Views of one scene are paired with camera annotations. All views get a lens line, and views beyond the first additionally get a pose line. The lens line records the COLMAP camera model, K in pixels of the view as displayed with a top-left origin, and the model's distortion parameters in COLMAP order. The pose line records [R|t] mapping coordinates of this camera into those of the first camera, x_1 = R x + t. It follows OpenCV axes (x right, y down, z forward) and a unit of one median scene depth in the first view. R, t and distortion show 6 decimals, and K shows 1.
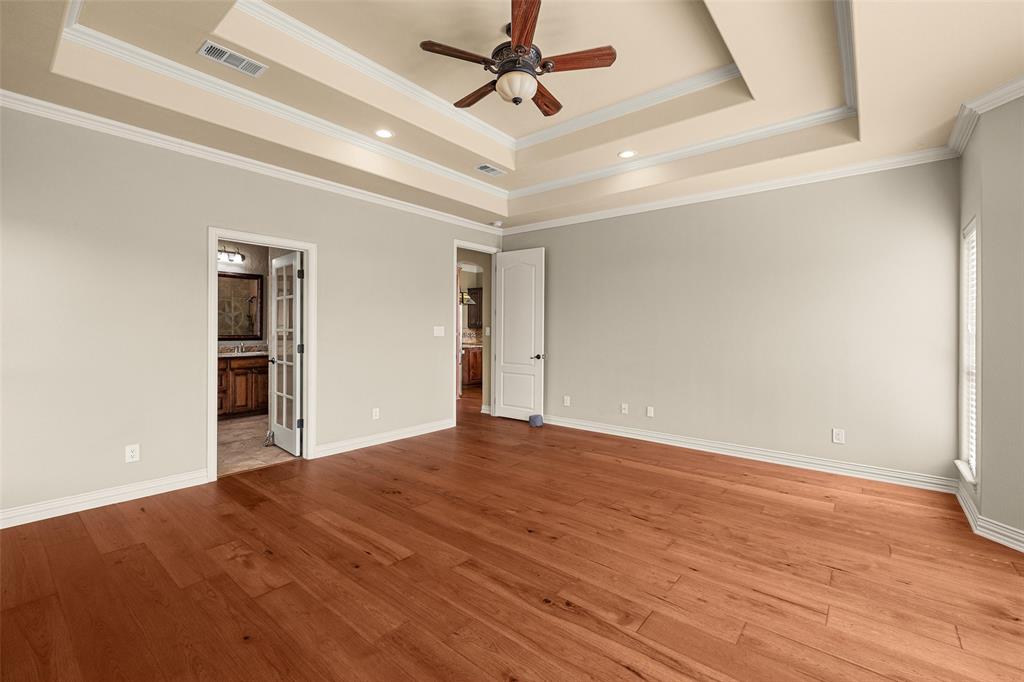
lens RADIAL K [[453.0, 0, 504.7], [0, 453.0, 325.6], [0, 0, 1]] dist [-0.001265, -0.000038]
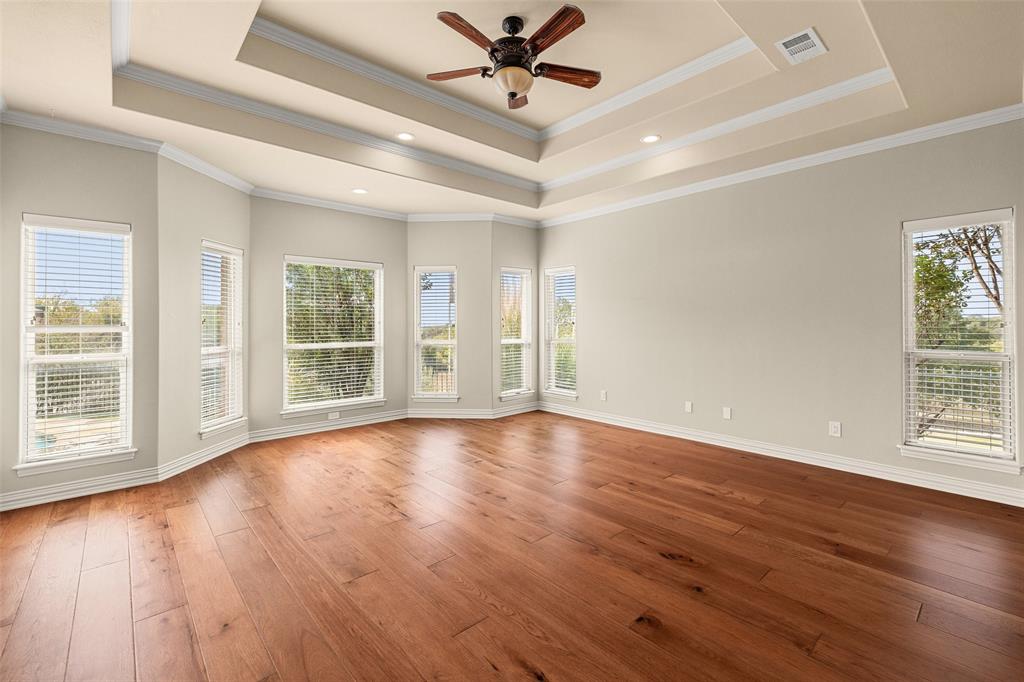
lens RADIAL K [[453.0, 0, 504.7], [0, 453.0, 325.6], [0, 0, 1]] dist [-0.001265, -0.000038]
pose [[-0.989060, -0.004226, 0.147450, -0.116031], [-0.004644, 0.999986, -0.002490, 0.019608], [-0.147438, -0.003148, -0.989066, 2.207148]]
